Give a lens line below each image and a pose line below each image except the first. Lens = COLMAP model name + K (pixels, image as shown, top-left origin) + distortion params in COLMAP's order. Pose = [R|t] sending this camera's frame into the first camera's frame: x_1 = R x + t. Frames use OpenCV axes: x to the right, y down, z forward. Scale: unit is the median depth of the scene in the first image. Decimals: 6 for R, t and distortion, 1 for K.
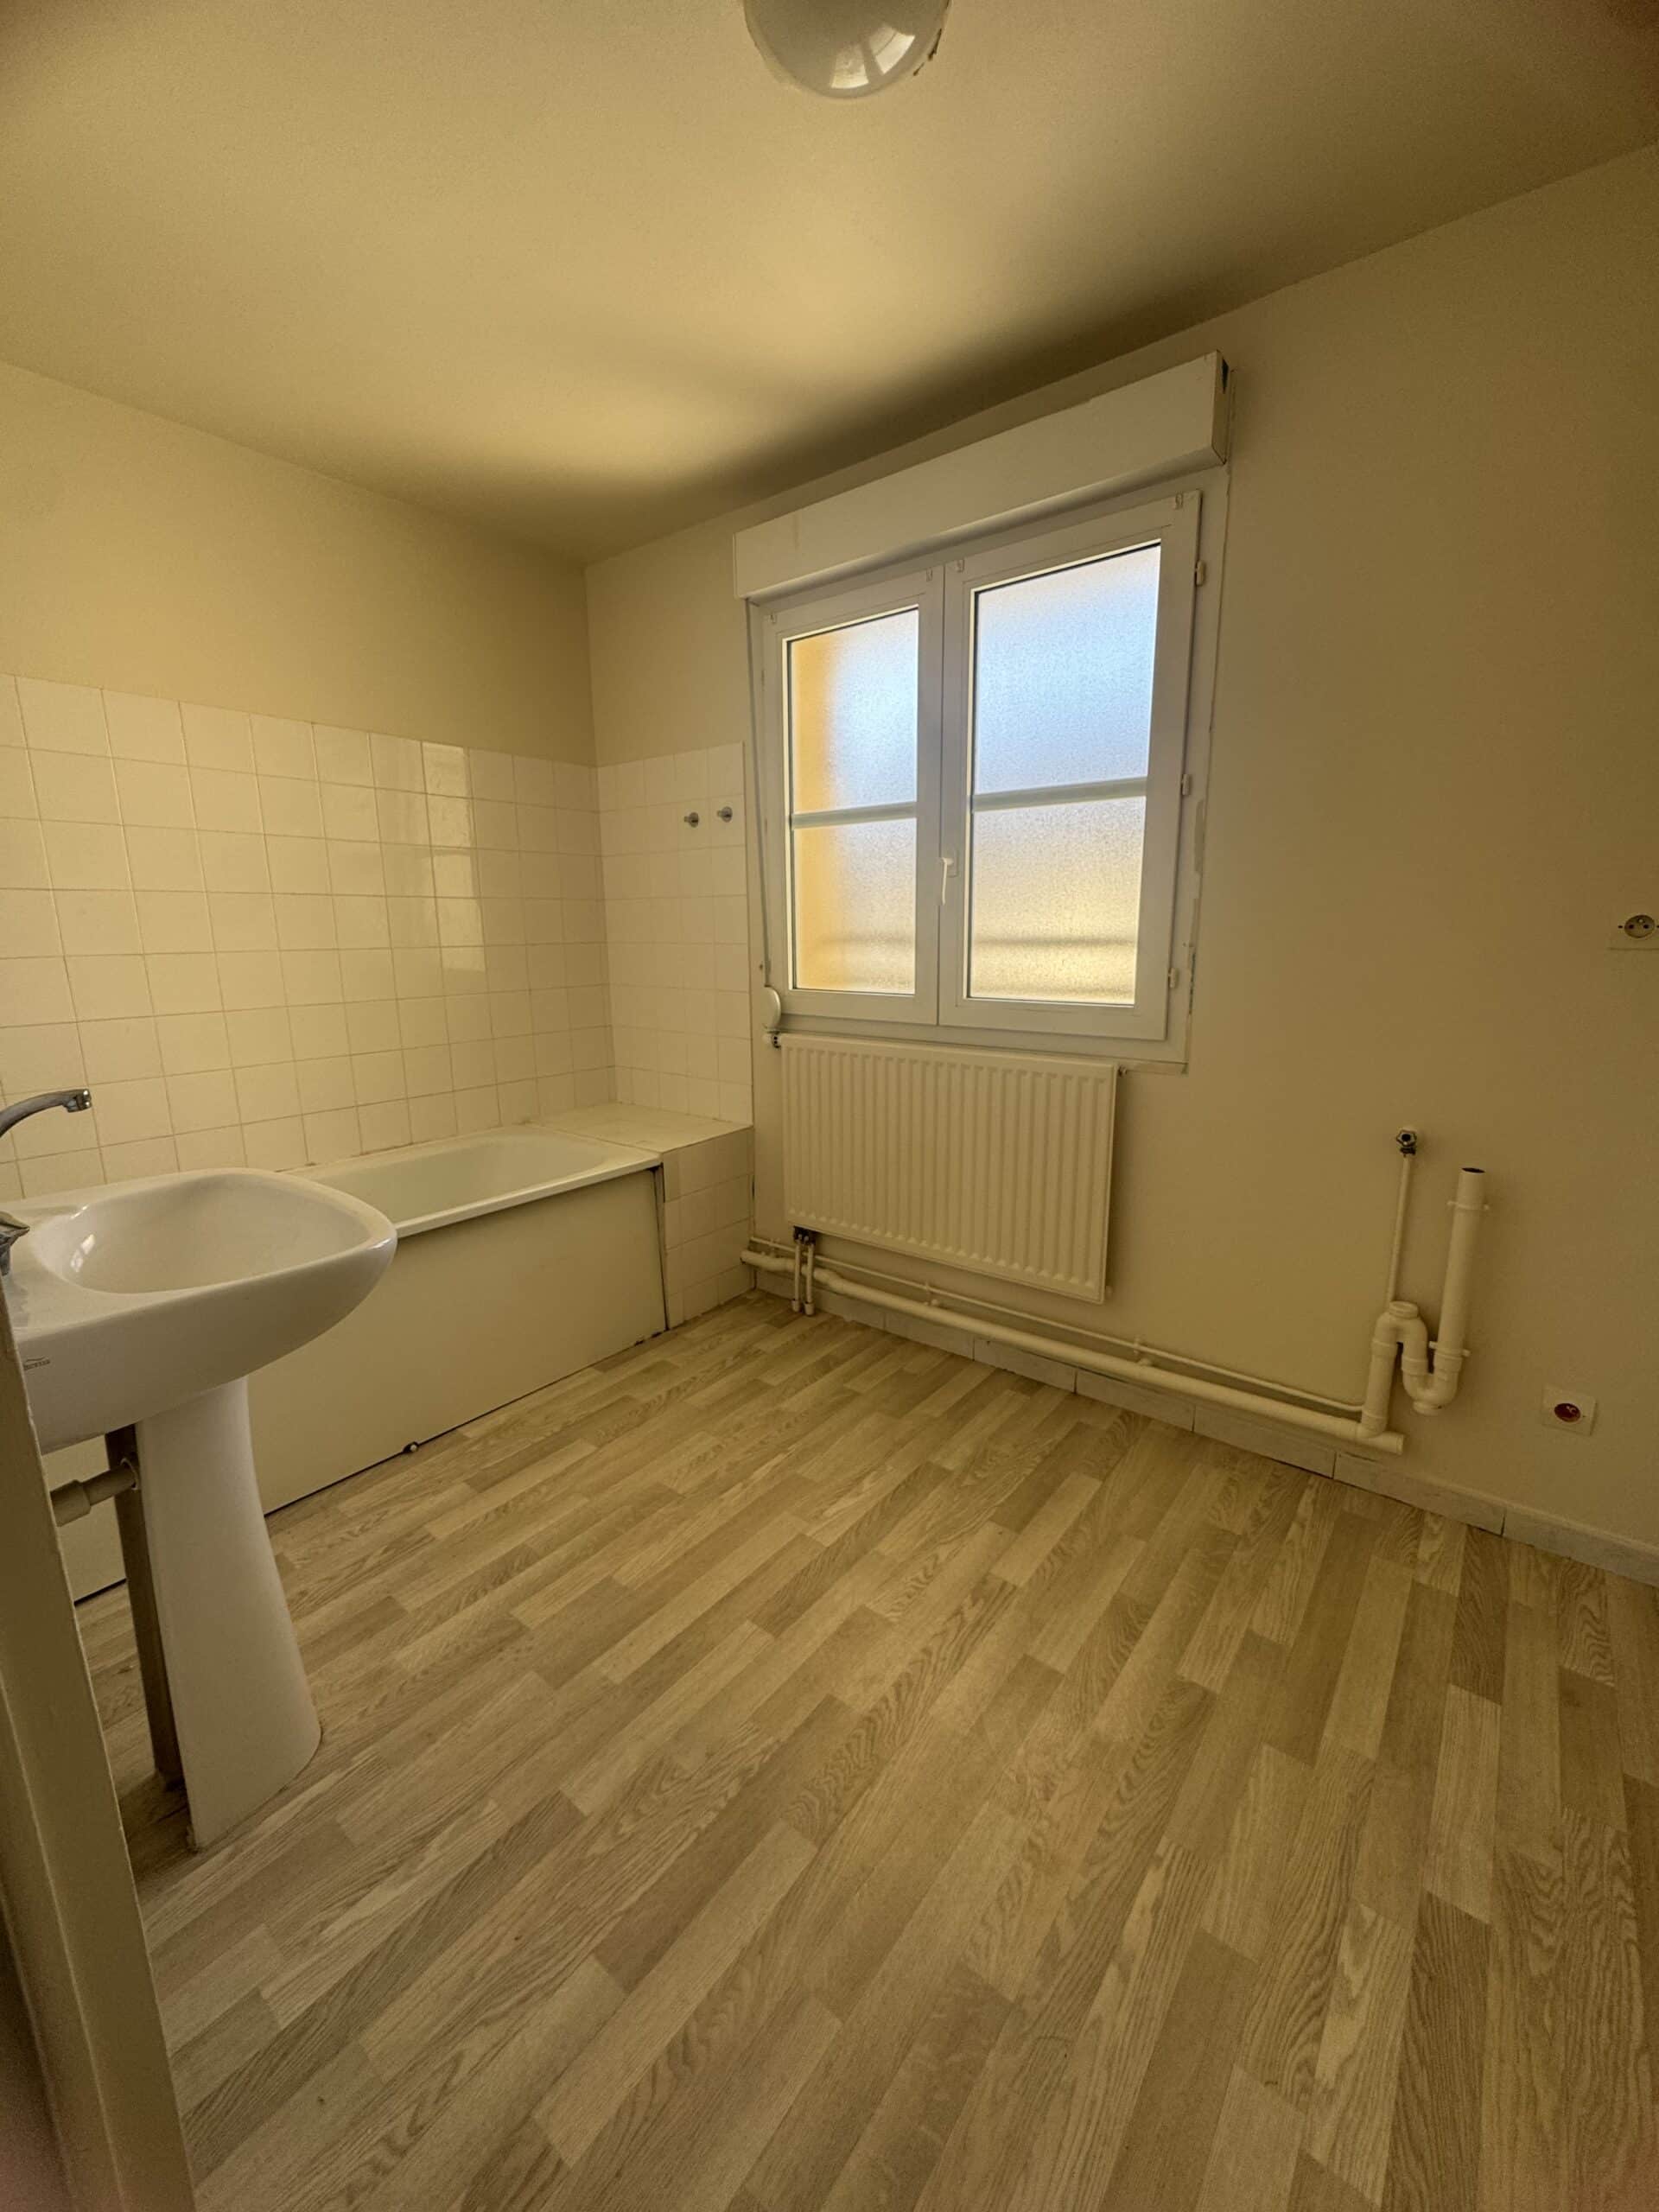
lens RADIAL K [[845.4, 0, 833.2], [0, 845.4, 1215.4], [0, 0, 1]] dist [-0.000107, 0.000121]
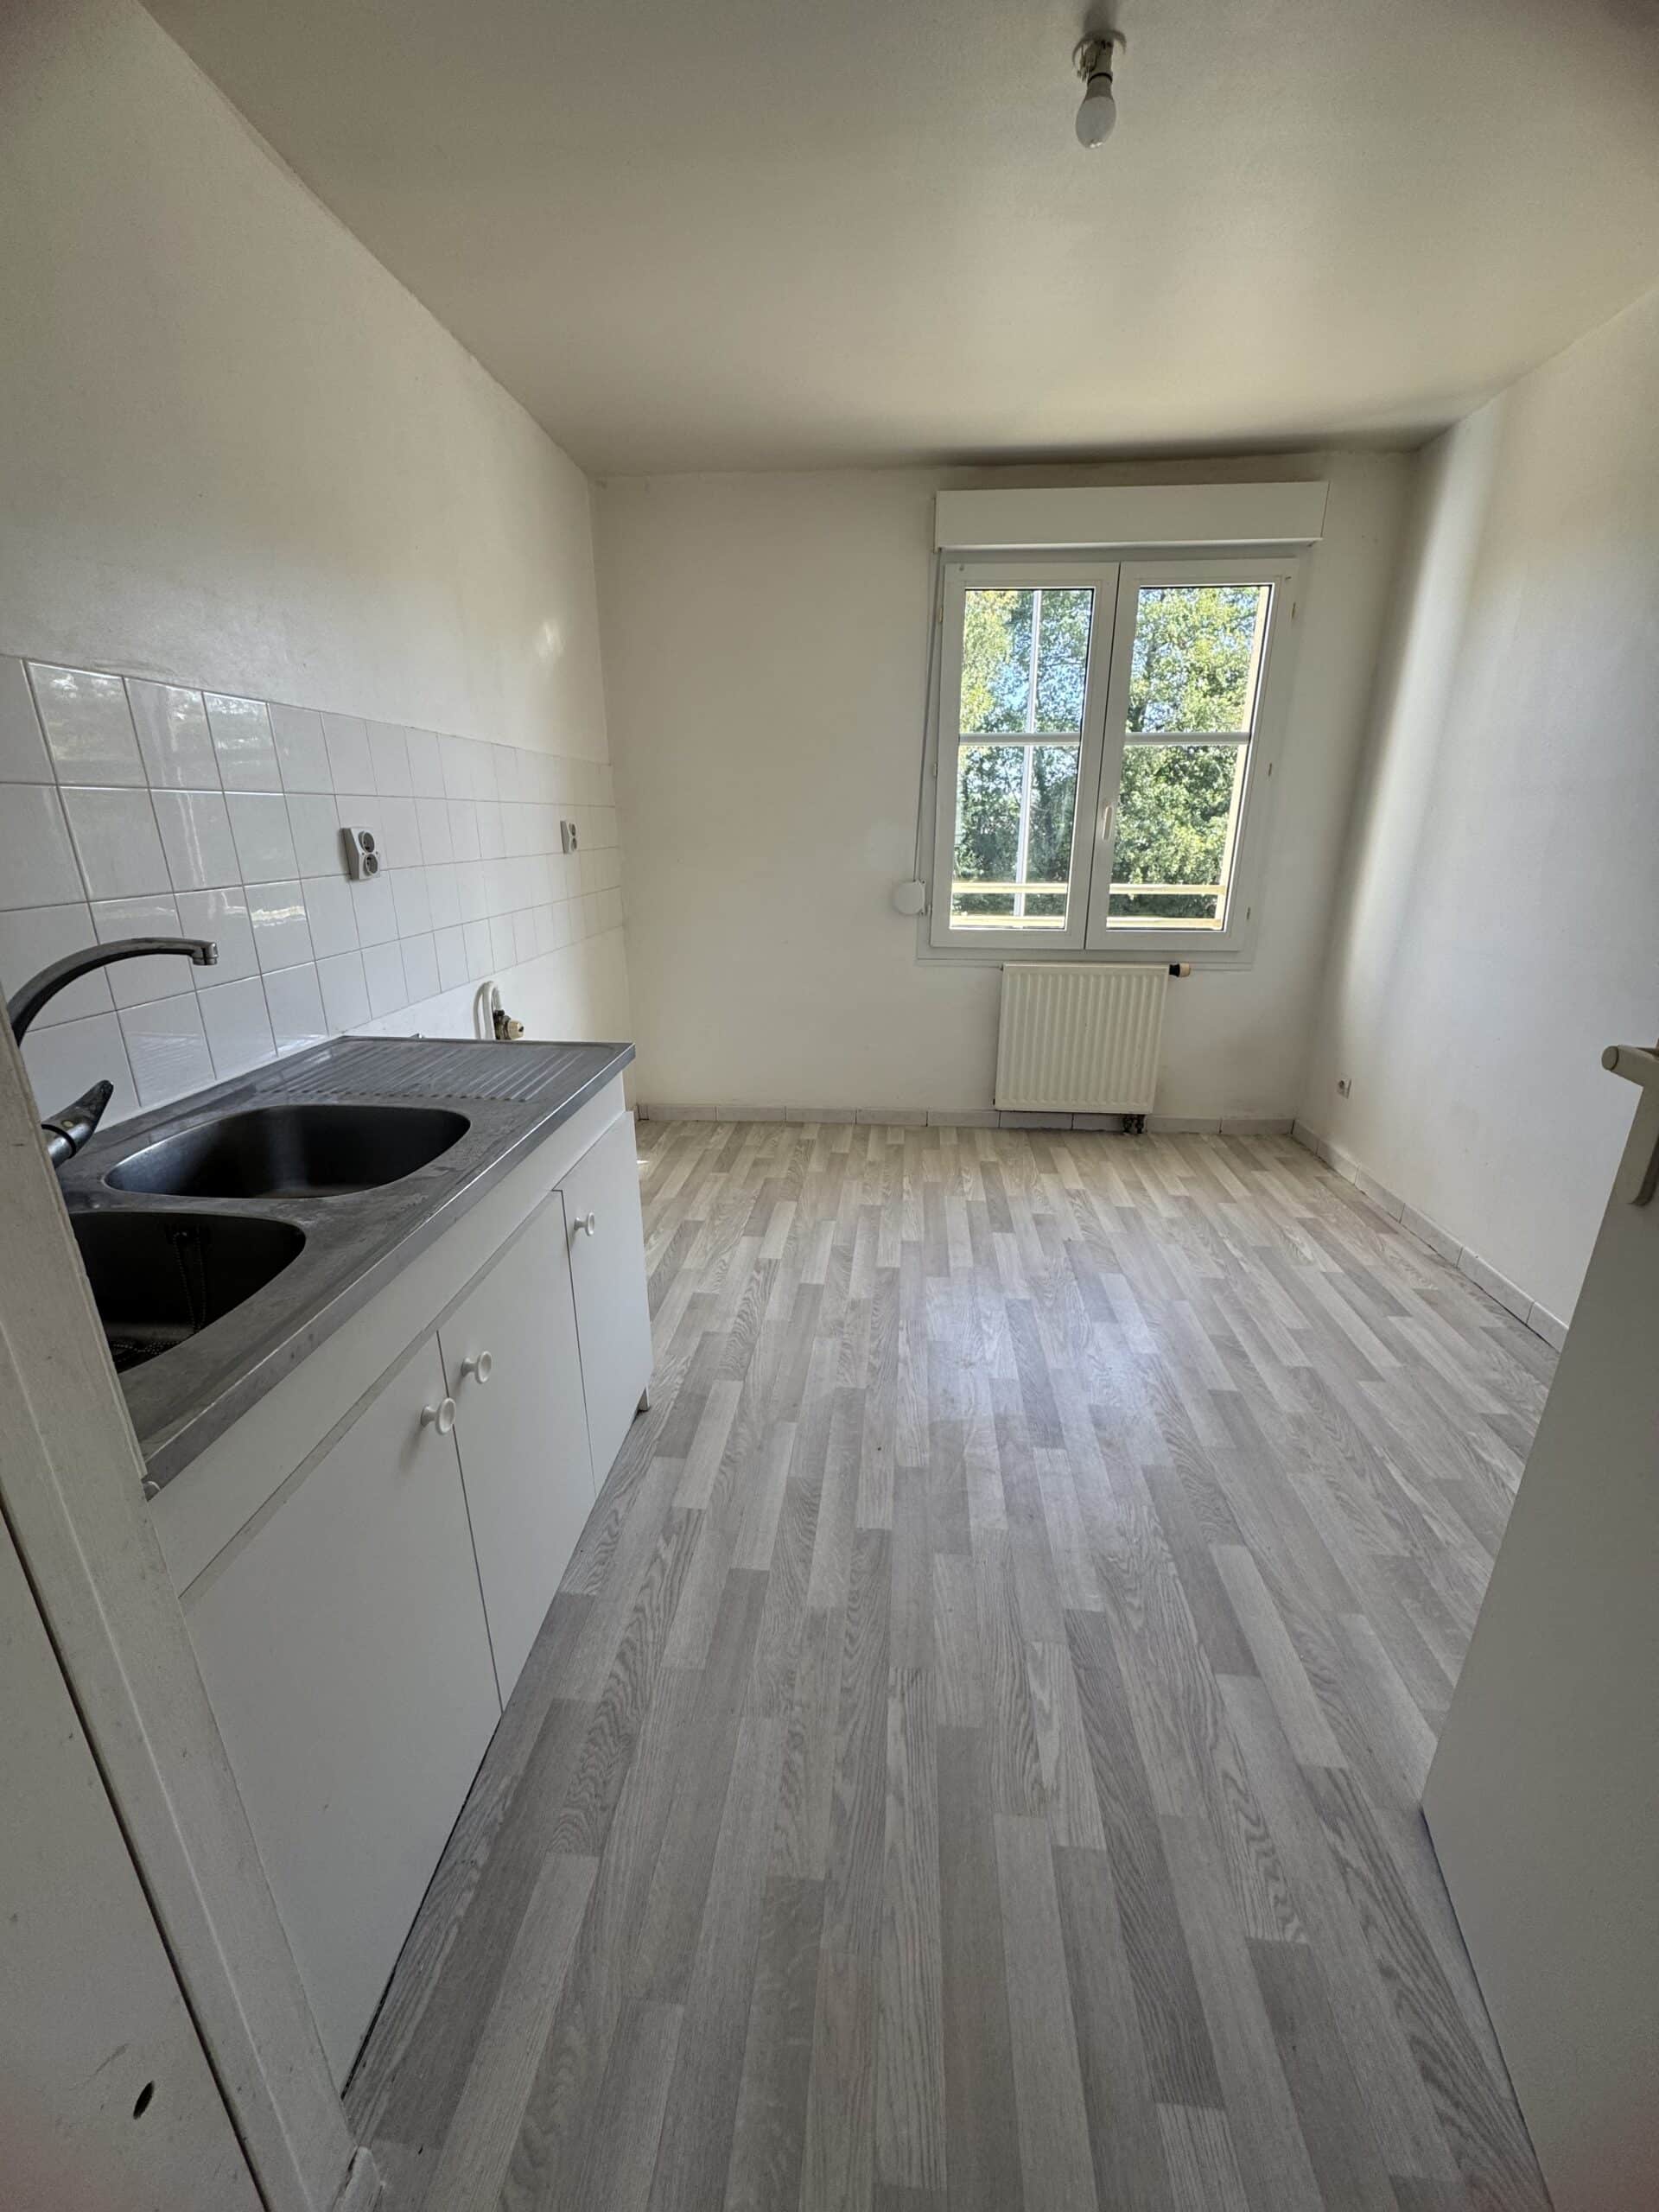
lens RADIAL K [[911.0, 0, 833.0], [0, 911.0, 1150.1], [0, 0, 1]] dist [-0.021618, 0.011687]
pose [[0.831925, -0.181138, 0.524490, -0.229093], [0.175712, 0.982573, 0.060635, -0.006353], [-0.526332, 0.041715, 0.849255, 0.028580]]
